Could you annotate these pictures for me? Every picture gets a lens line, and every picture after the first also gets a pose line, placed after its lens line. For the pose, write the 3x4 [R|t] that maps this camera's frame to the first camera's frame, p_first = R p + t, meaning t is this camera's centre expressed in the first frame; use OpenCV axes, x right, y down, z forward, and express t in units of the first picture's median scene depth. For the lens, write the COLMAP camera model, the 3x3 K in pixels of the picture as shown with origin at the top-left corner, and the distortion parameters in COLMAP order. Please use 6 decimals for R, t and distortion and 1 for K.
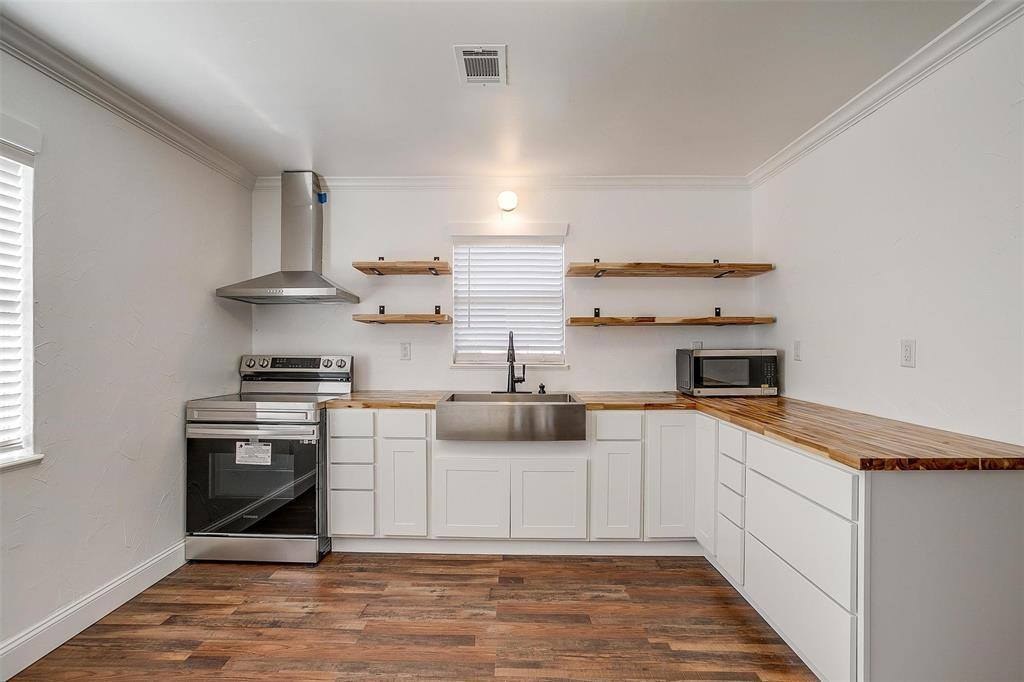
lens RADIAL K [[492.6, 0, 518.0], [0, 492.6, 342.6], [0, 0, 1]] dist [-0.049210, 0.023211]
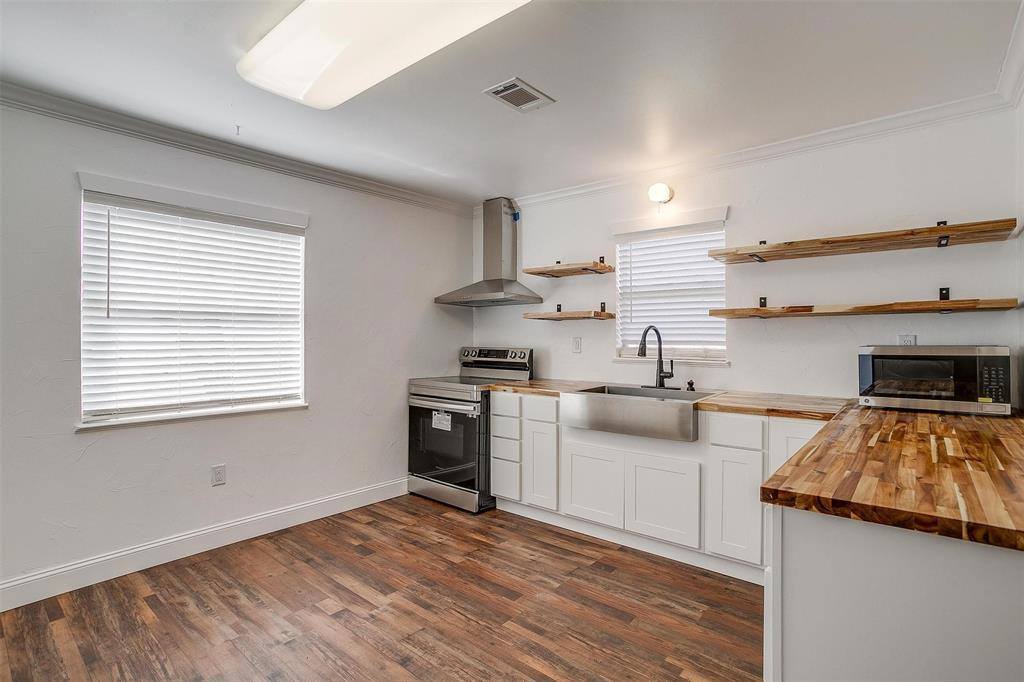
lens RADIAL K [[492.6, 0, 516.2], [0, 492.6, 334.4], [0, 0, 1]] dist [-0.049210, 0.023211]
pose [[0.783309, -0.005244, -0.621611, 0.441613], [0.003290, 0.999985, -0.004290, -0.002311], [0.621624, 0.001315, 0.783315, 0.066846]]
